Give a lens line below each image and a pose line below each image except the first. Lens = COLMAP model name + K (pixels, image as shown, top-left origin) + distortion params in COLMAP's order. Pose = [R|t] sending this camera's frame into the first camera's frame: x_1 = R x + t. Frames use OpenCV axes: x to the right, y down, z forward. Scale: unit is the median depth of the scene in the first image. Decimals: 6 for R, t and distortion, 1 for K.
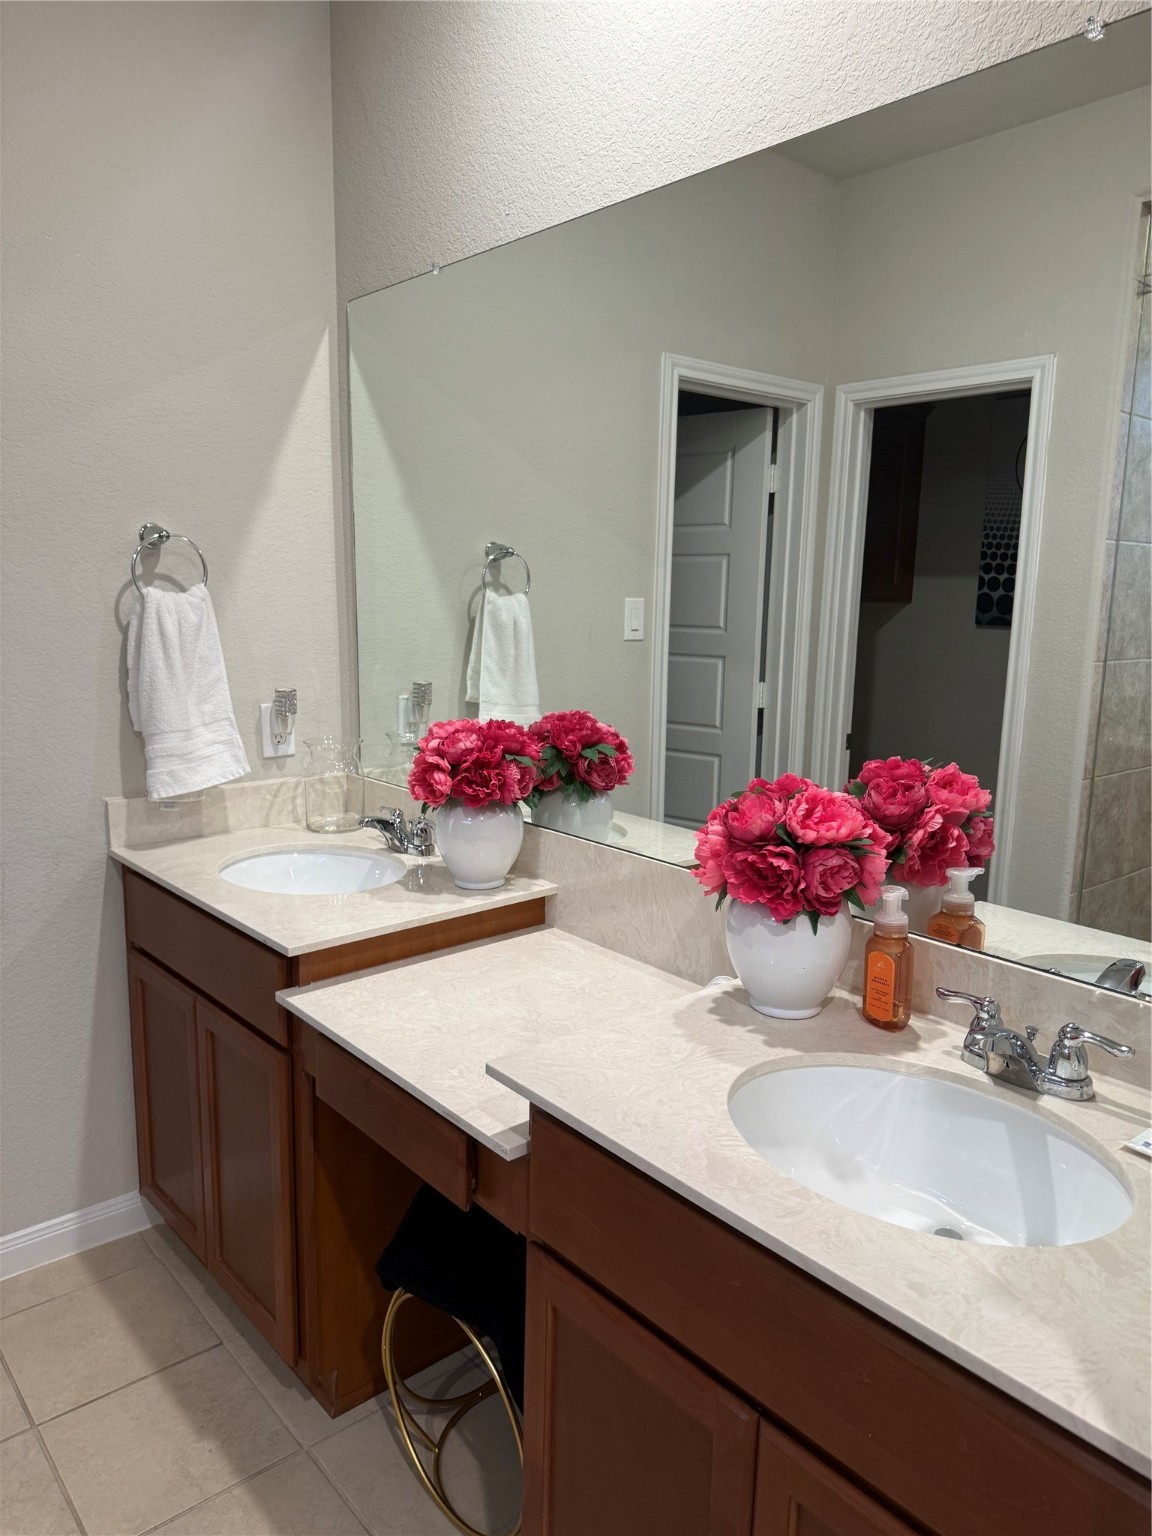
lens RADIAL K [[1079.6, 0, 573.3], [0, 1079.6, 776.0], [0, 0, 1]] dist [0.172452, -0.377175]
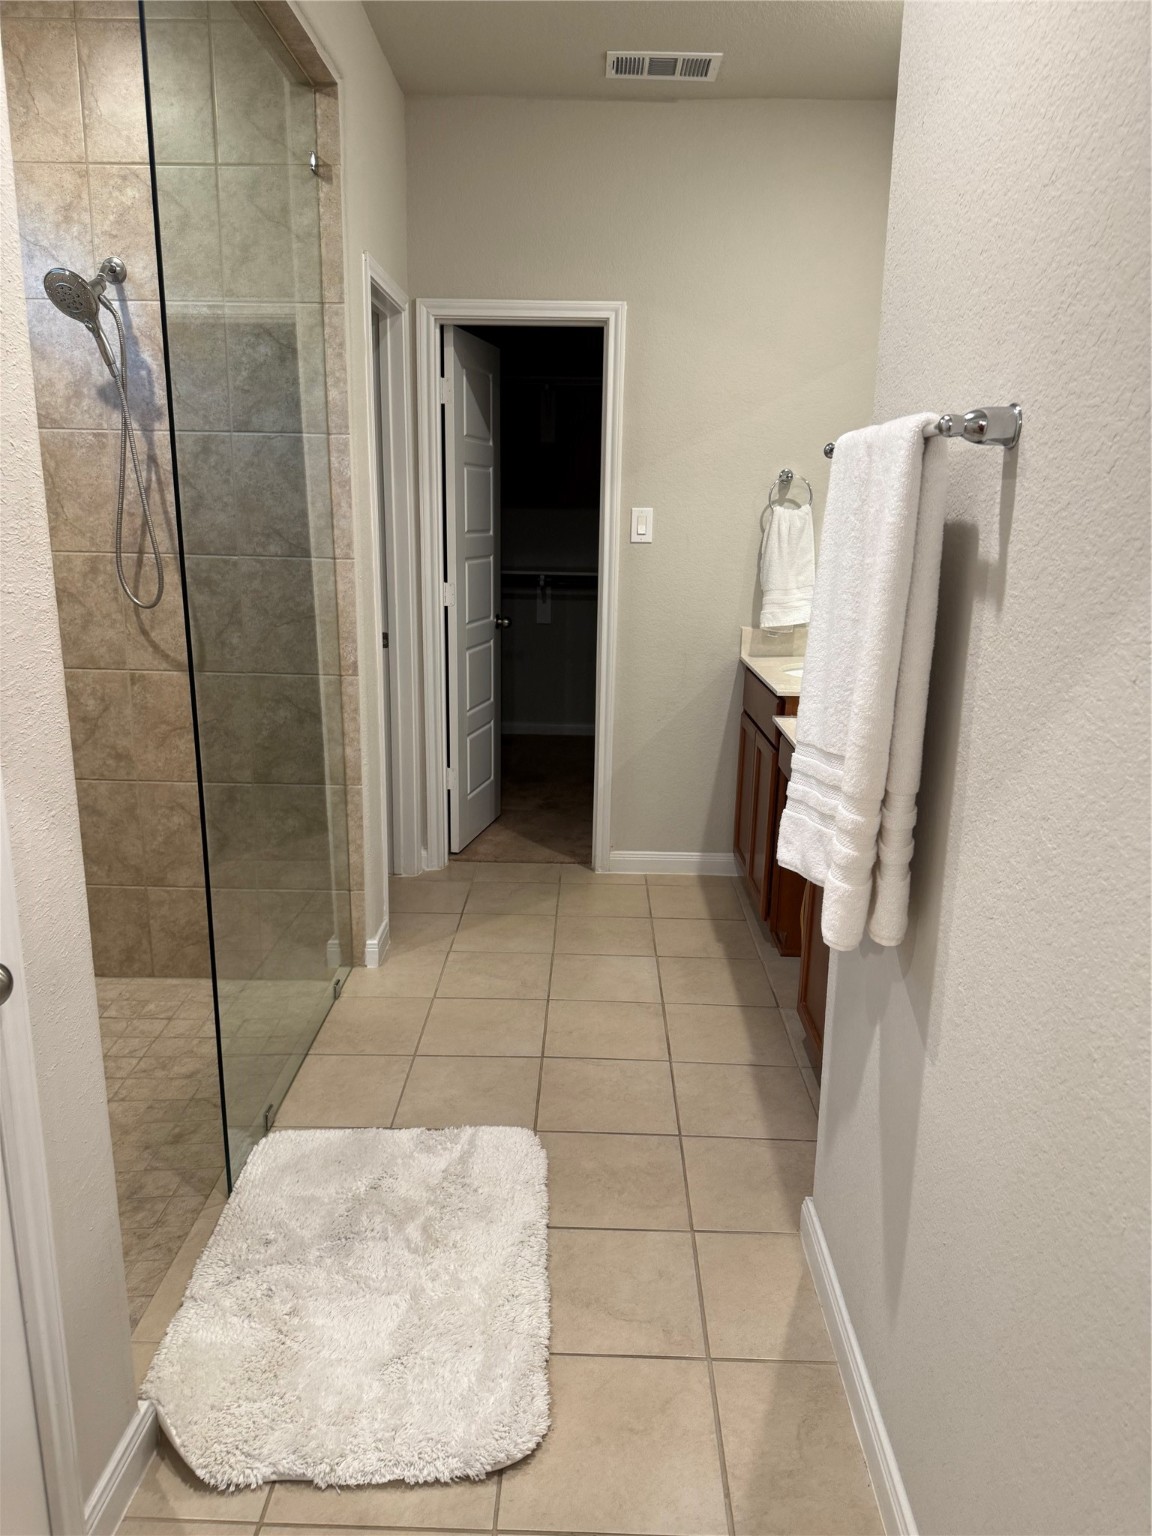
lens RADIAL K [[1079.6, 0, 573.3], [0, 1079.6, 776.0], [0, 0, 1]] dist [0.172452, -0.377175]
pose [[0.750840, 0.157503, -0.641430, 0.549627], [-0.113419, 0.987472, 0.109708, 0.097546], [0.650673, -0.009623, 0.759297, -0.537141]]
